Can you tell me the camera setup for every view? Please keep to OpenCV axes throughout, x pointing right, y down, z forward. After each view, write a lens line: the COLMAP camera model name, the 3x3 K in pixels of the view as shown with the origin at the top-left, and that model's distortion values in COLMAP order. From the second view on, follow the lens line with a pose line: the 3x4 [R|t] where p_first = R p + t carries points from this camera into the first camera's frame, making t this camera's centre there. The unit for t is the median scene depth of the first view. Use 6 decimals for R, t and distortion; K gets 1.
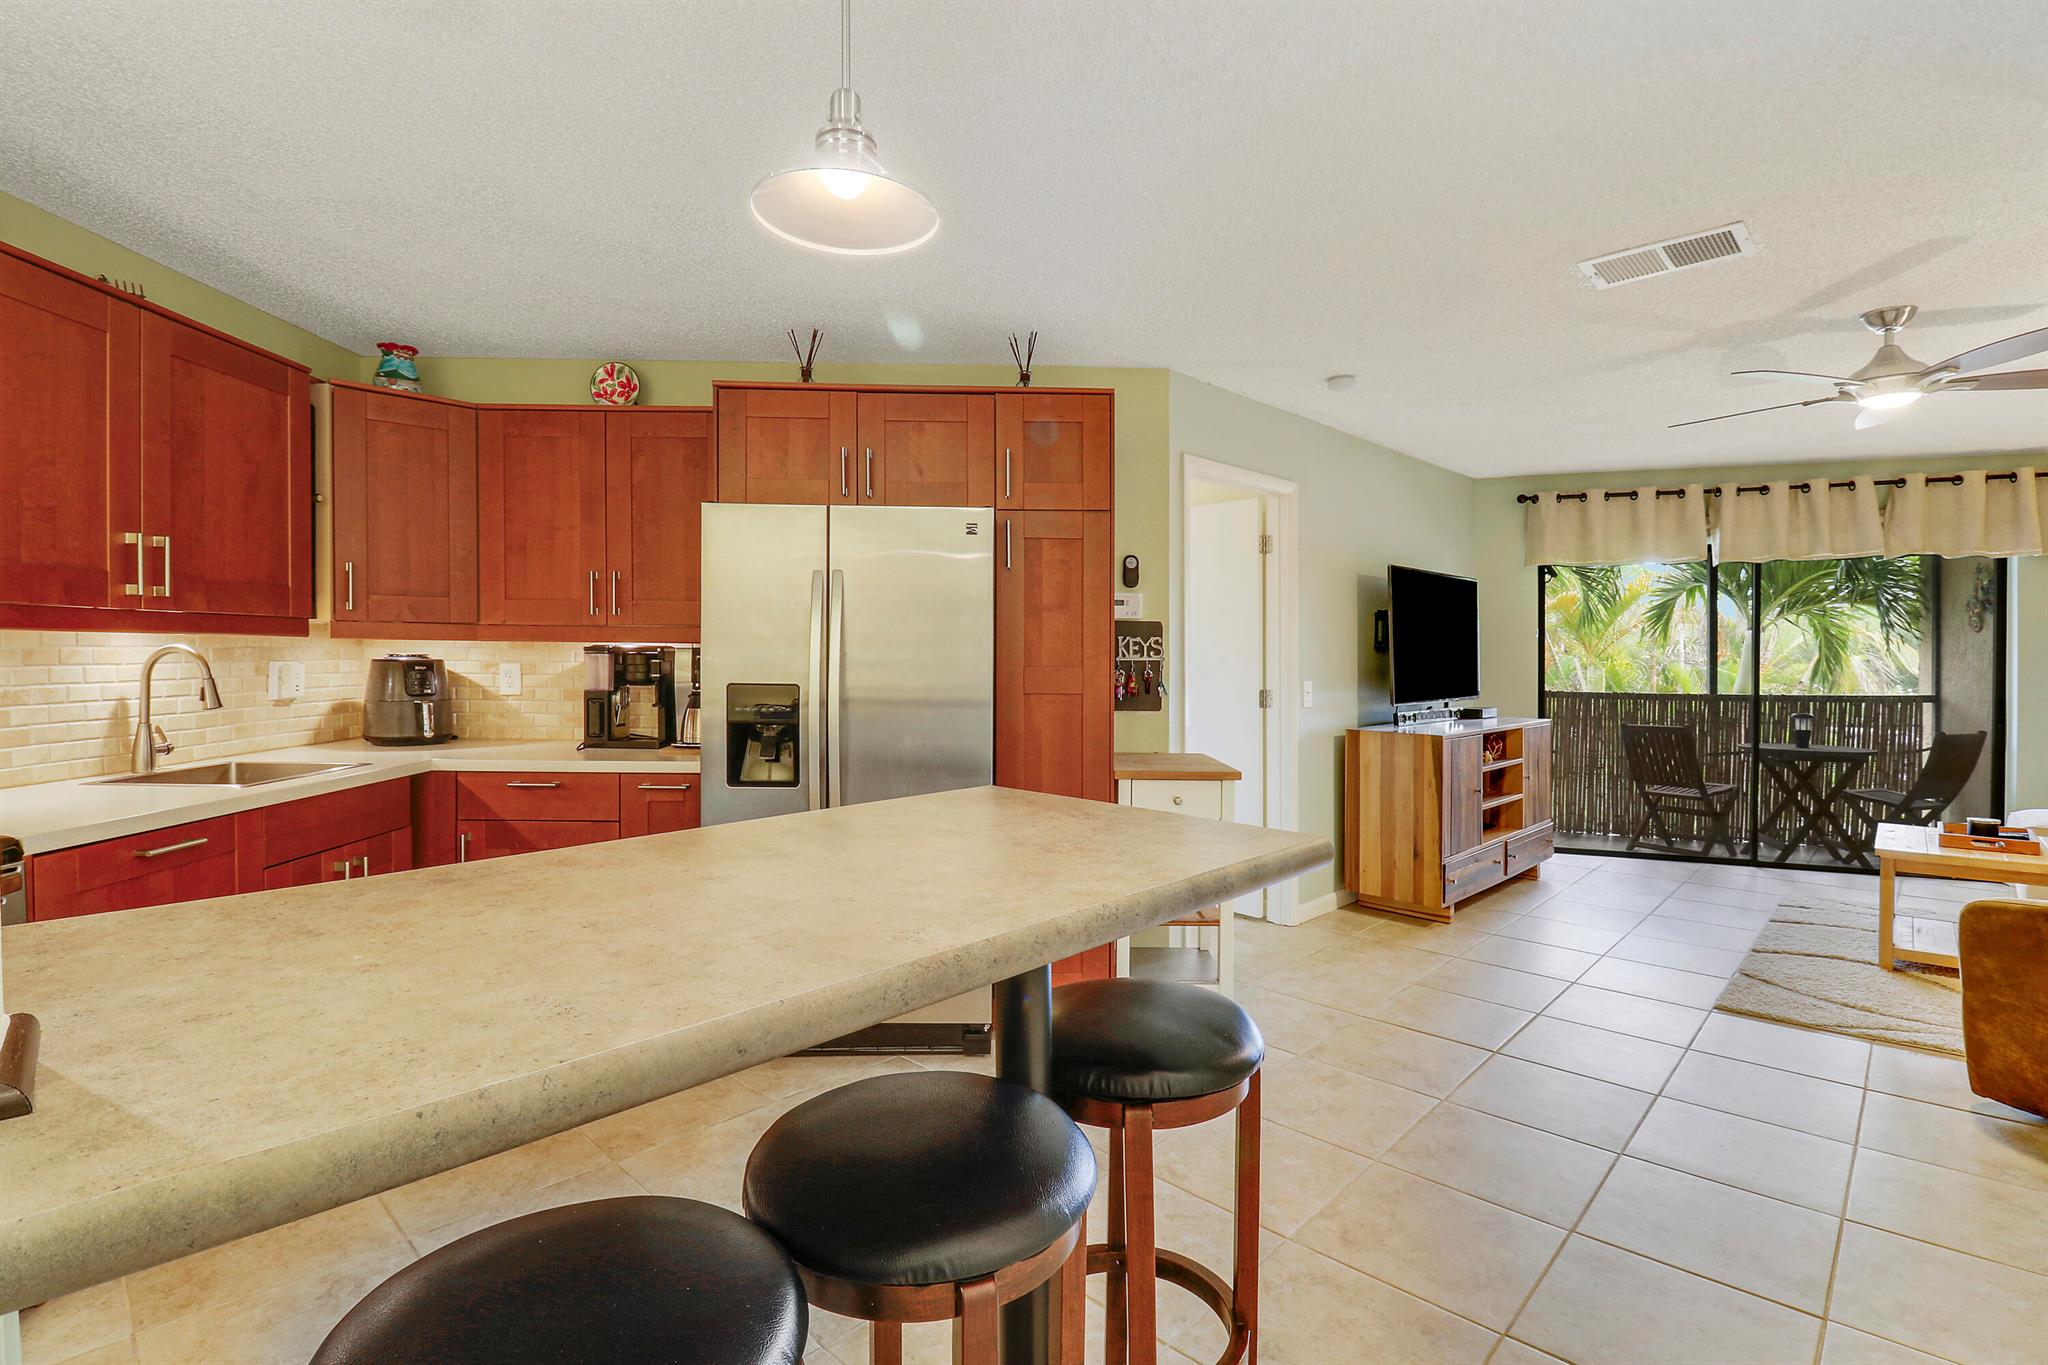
lens RADIAL K [[959.4, 0, 1021.0], [0, 959.4, 679.0], [0, 0, 1]] dist [-0.000553, -0.011776]
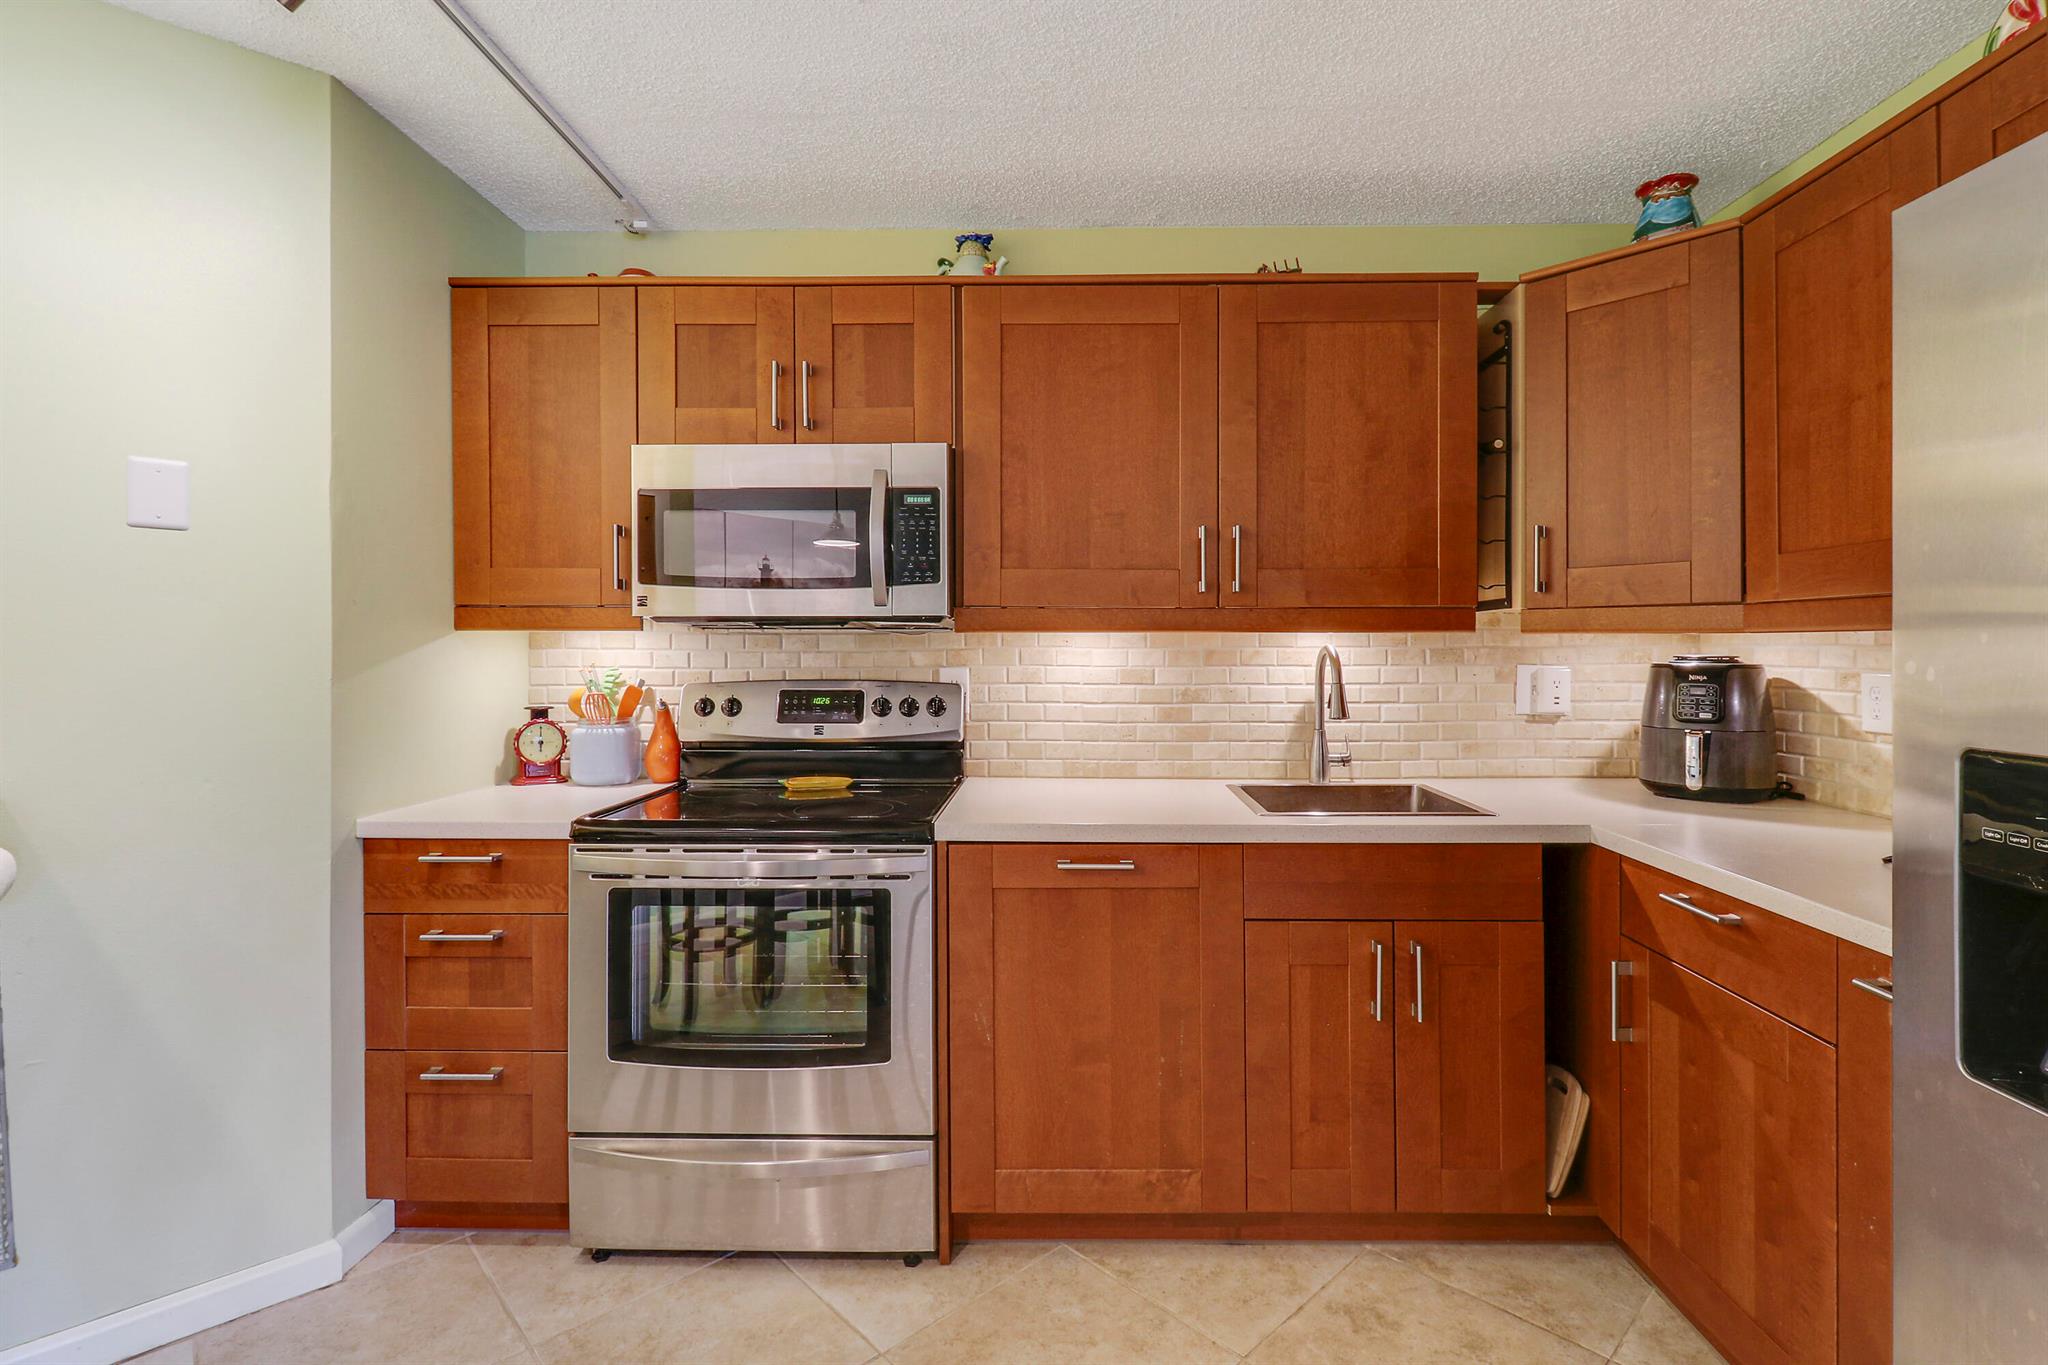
lens RADIAL K [[956.0, 0, 1043.5], [0, 956.0, 661.9], [0, 0, 1]] dist [0.003367, -0.010635]
pose [[-0.040853, 0.006573, -0.999144, 0.019268], [-0.028117, 0.999575, 0.007725, -0.017836], [0.998769, 0.028408, -0.040651, 0.715010]]
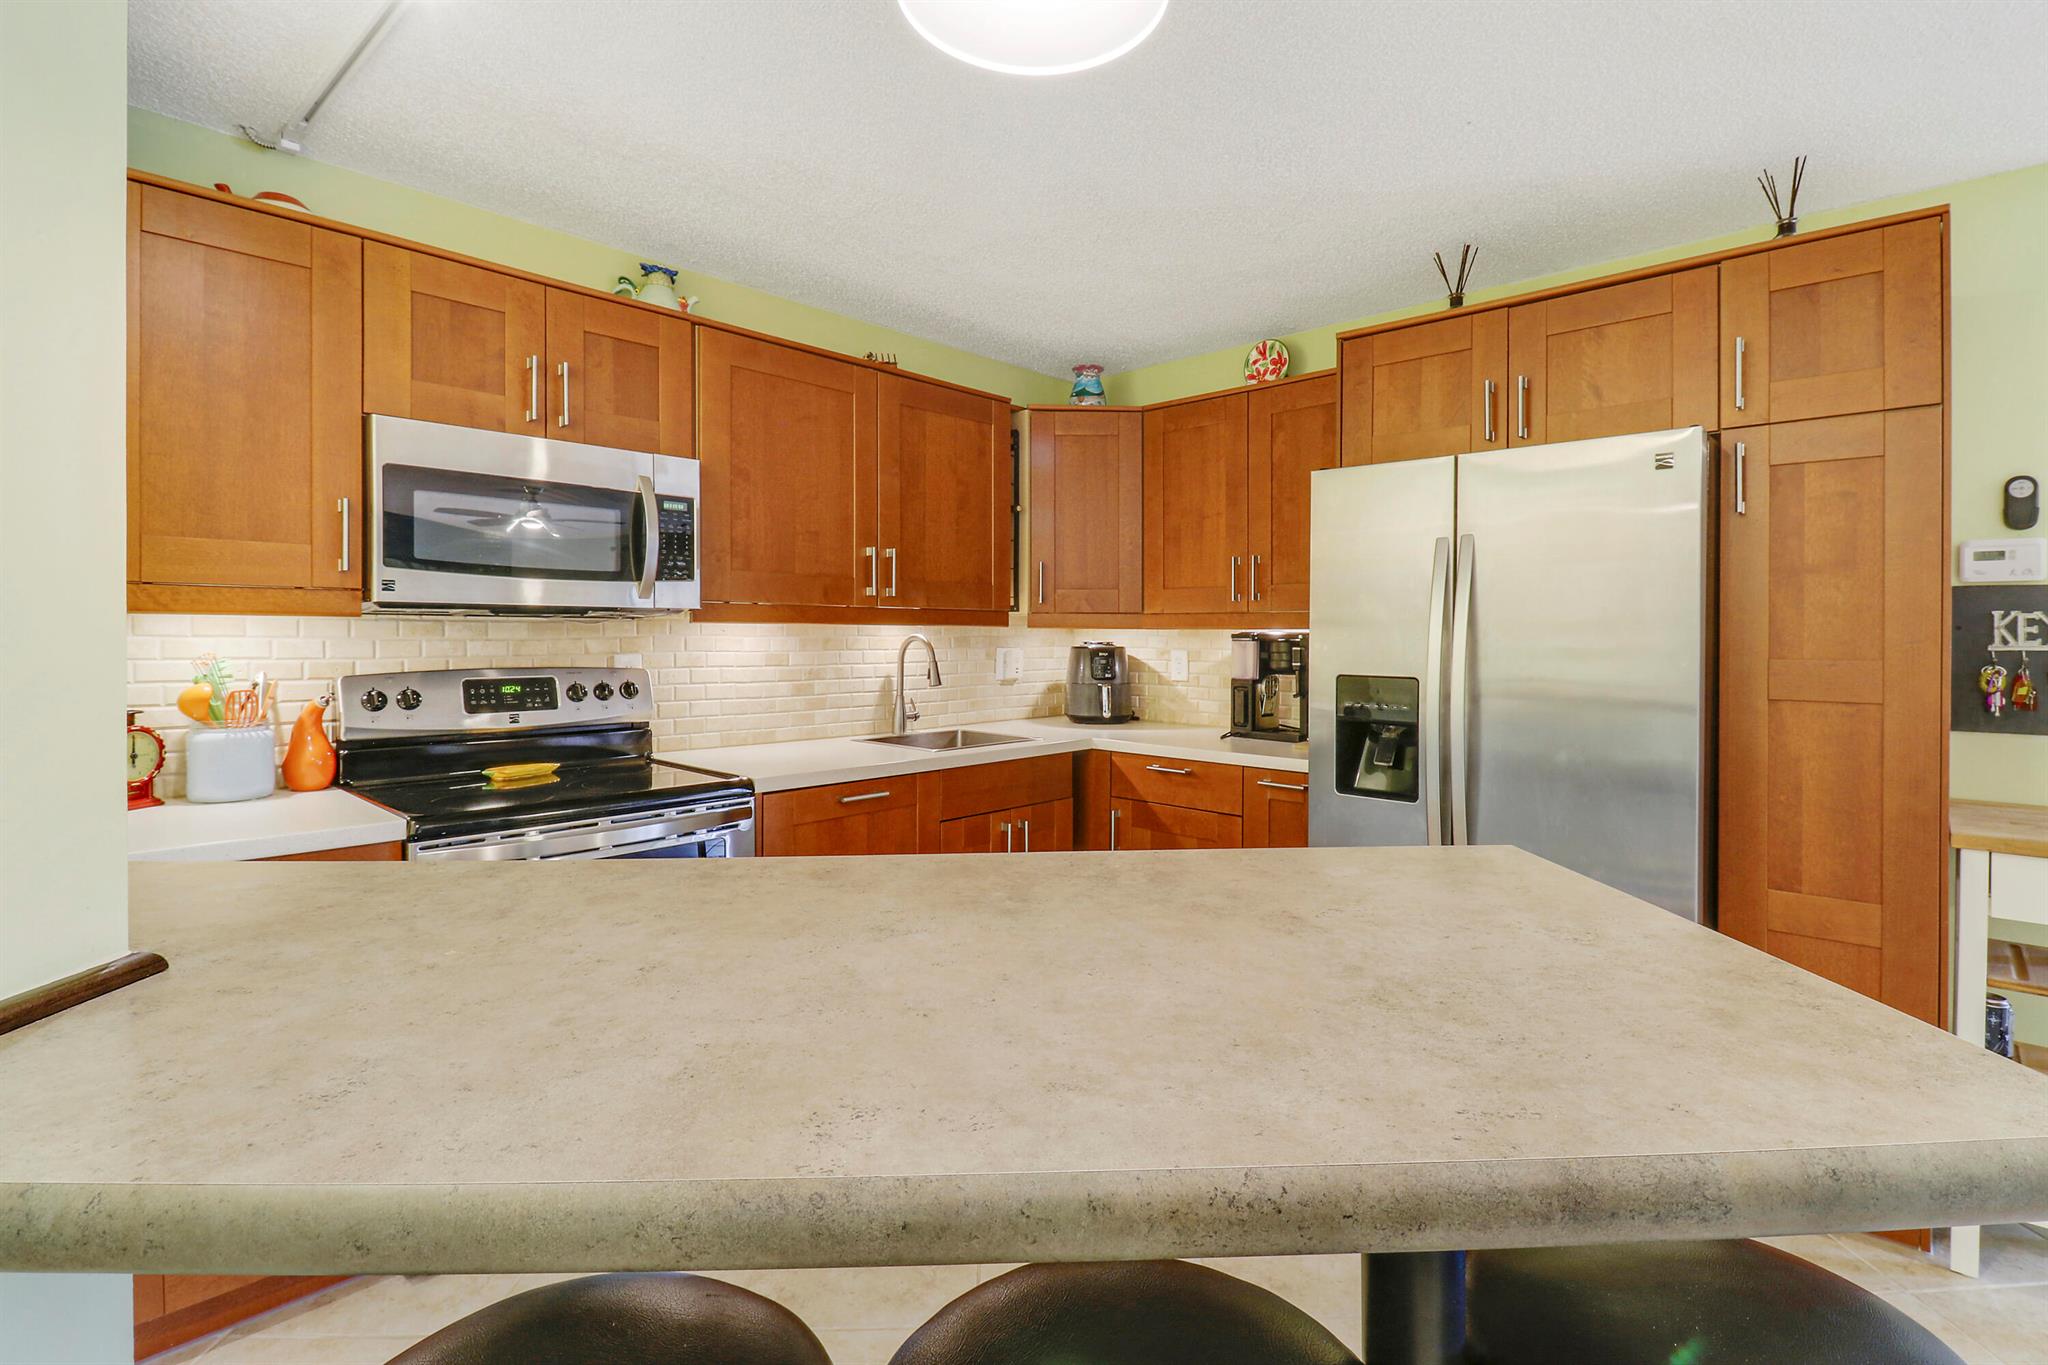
lens RADIAL K [[958.5, 0, 1044.1], [0, 958.5, 652.7], [0, 0, 1]] dist [0.000862, -0.011232]
pose [[0.720824, 0.006105, -0.693092, 0.106979], [-0.016403, 0.999831, -0.008252, -0.003812], [0.692924, 0.017317, 0.720802, 0.187331]]
